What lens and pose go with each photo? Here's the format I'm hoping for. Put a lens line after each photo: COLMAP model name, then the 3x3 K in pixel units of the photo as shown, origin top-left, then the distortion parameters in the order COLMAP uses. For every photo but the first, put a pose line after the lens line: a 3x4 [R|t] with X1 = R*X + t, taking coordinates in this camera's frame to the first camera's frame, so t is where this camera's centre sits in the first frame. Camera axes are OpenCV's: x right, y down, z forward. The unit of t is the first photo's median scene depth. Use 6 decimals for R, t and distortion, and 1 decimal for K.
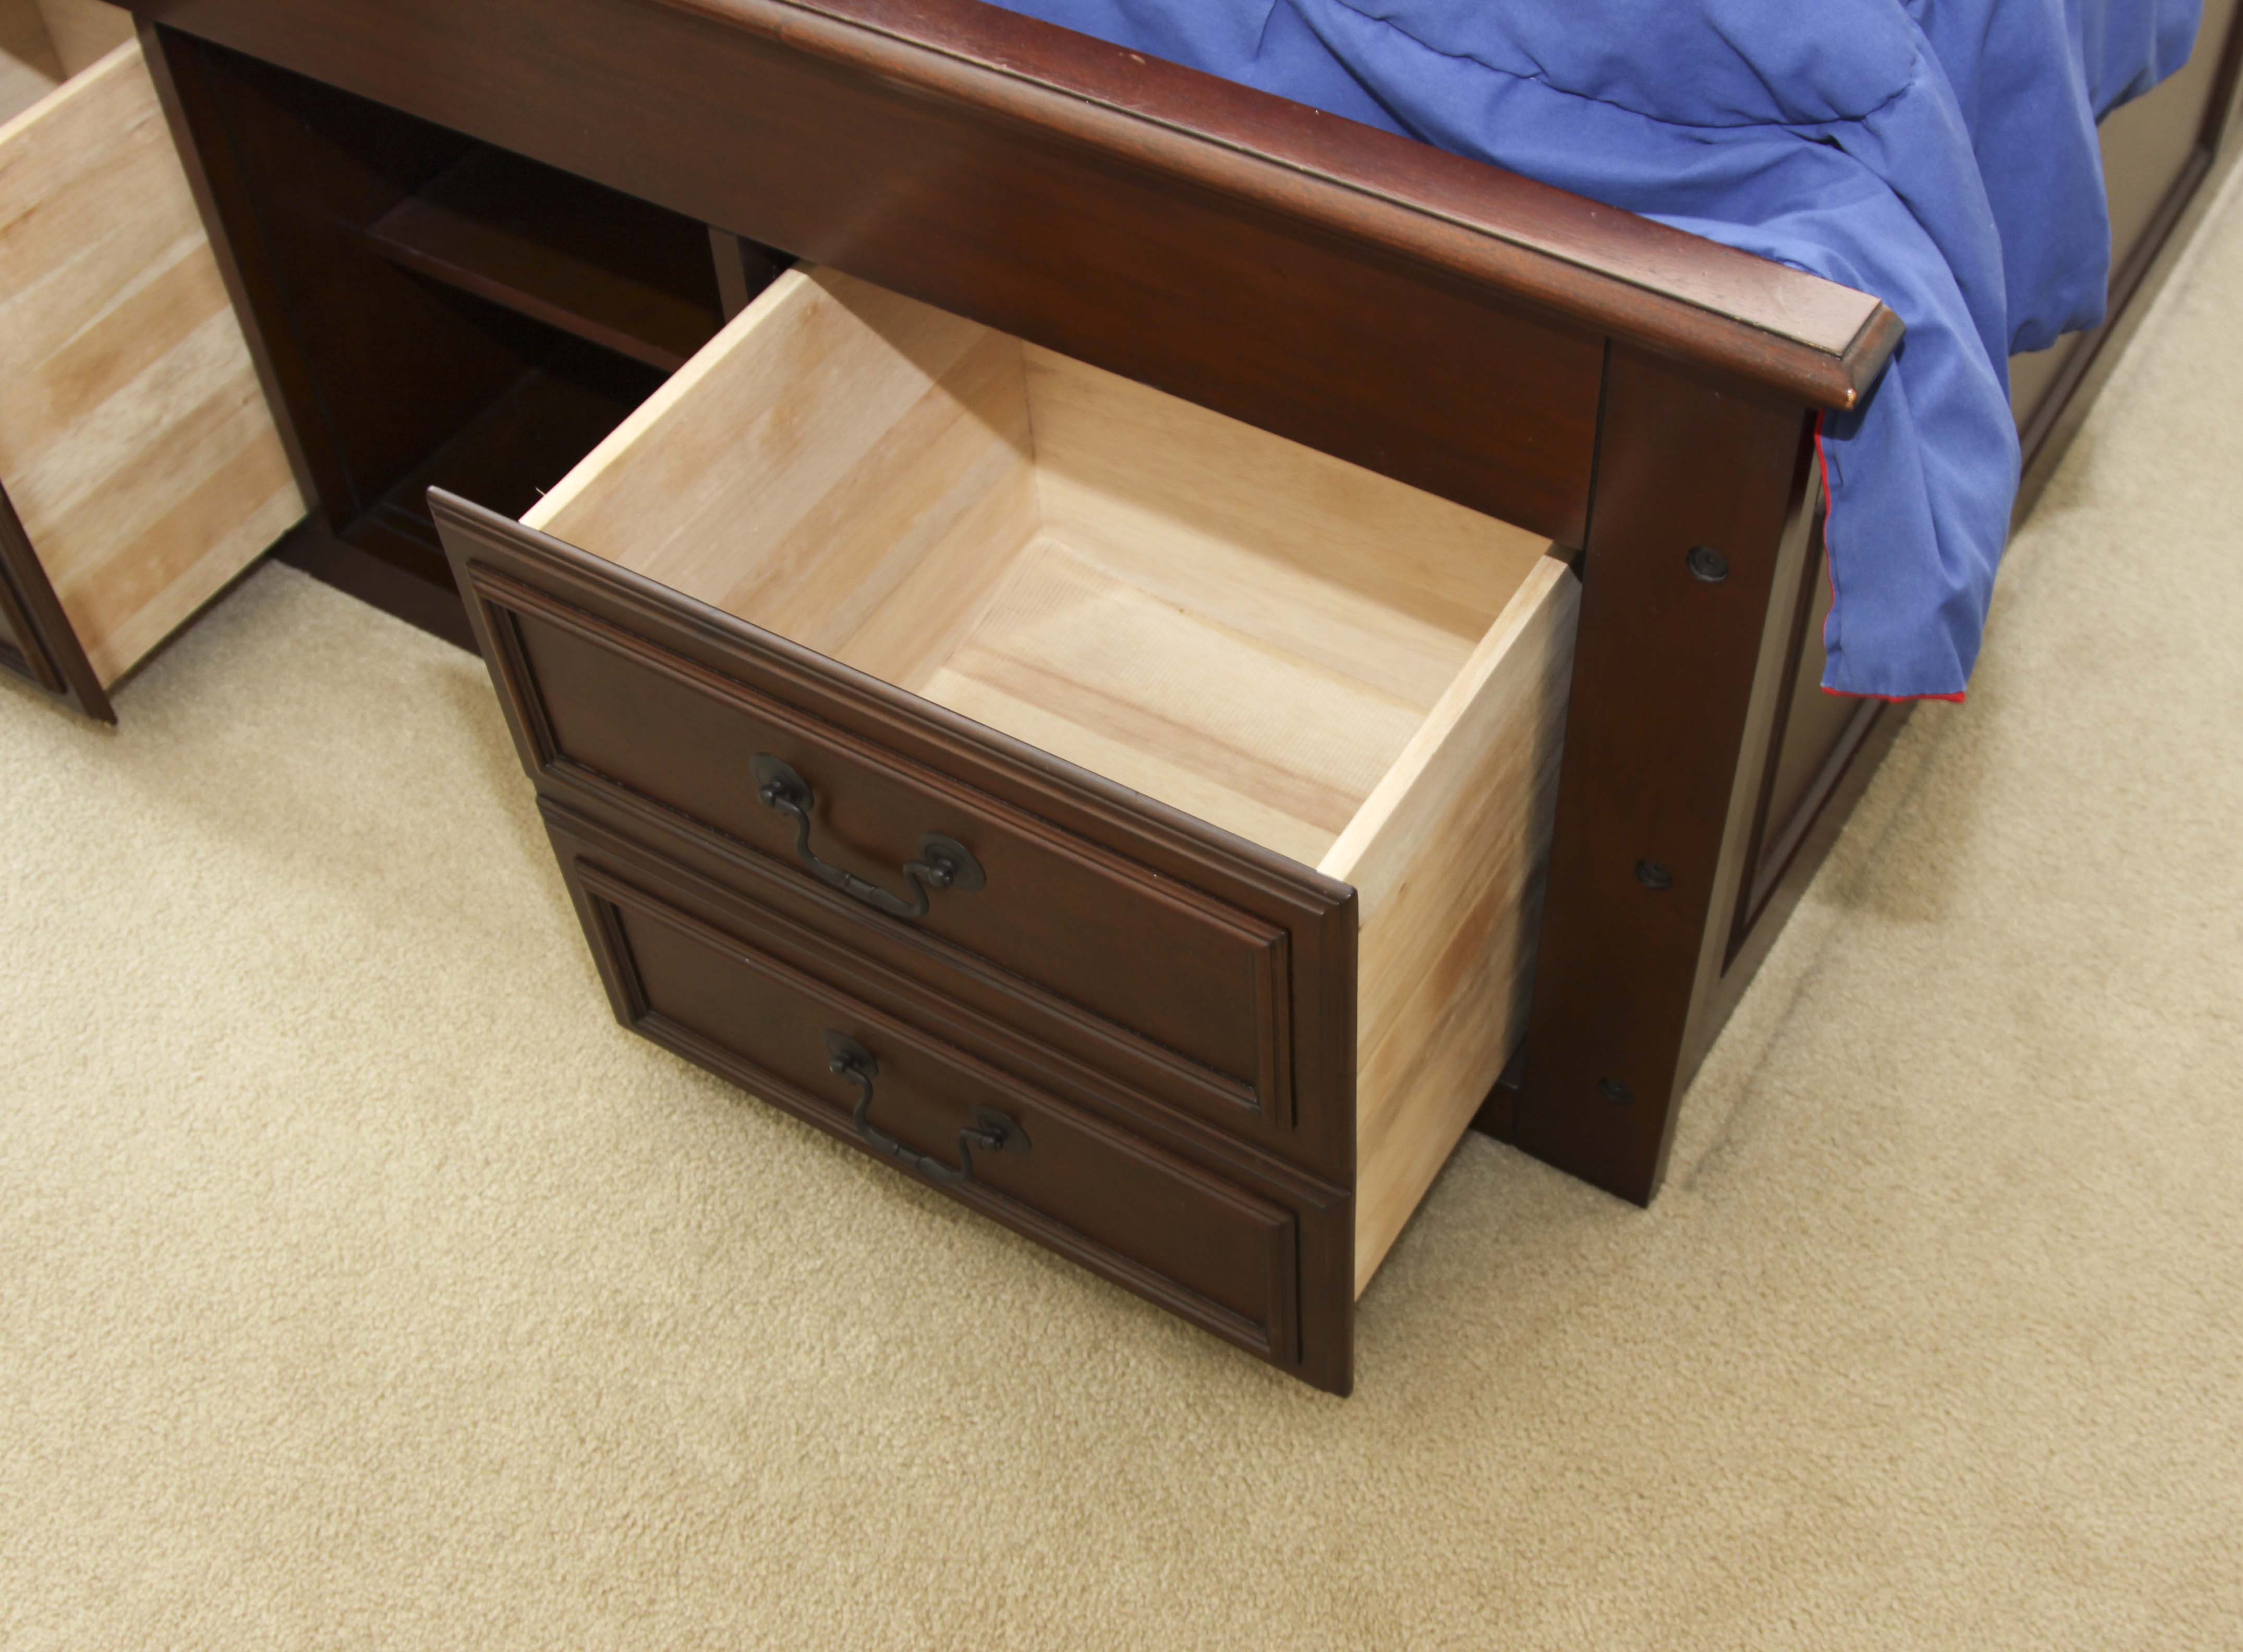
lens RADIAL K [[2642.3, 0, 1240.2], [0, 2642.3, 818.4], [0, 0, 1]] dist [-0.140644, 0.086001]
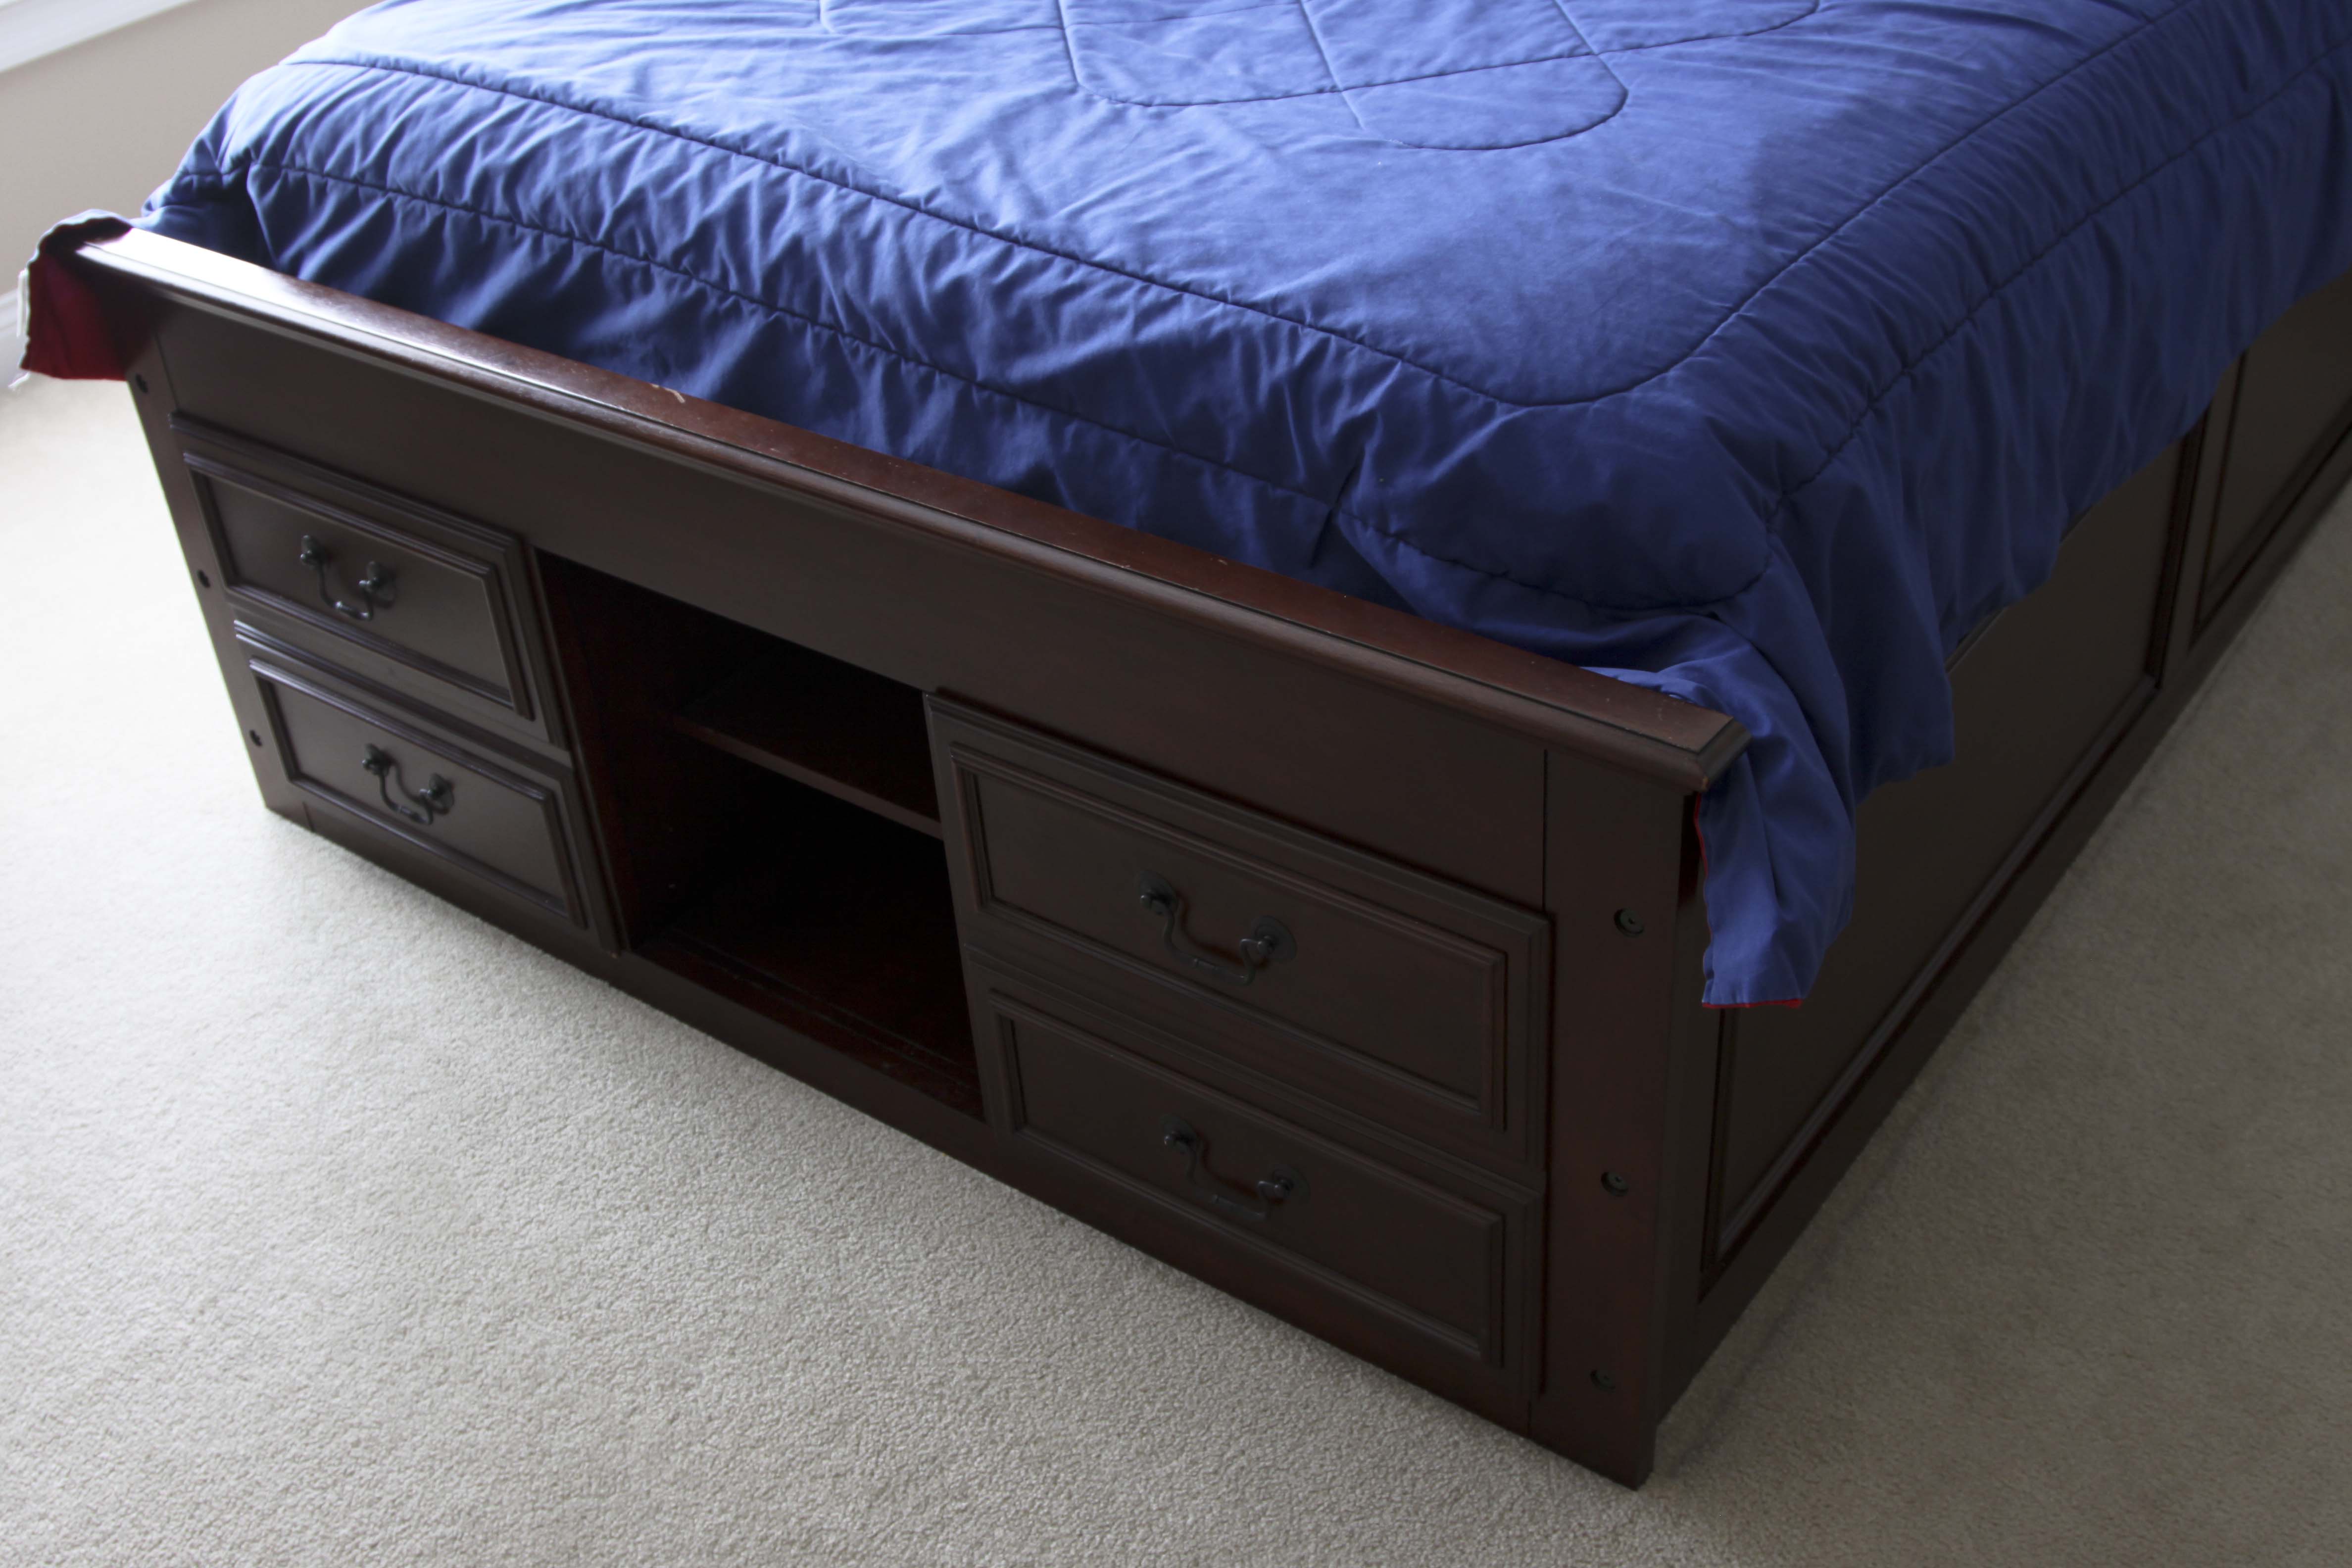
lens RADIAL K [[2497.3, 0, 1178.5], [0, 2497.3, 755.3], [0, 0, 1]] dist [-0.137169, 0.082997]
pose [[0.993361, 0.012004, -0.114412, 0.070478], [-0.040269, 0.967903, -0.248077, 0.110386], [0.107761, 0.251038, 0.961960, -0.207051]]
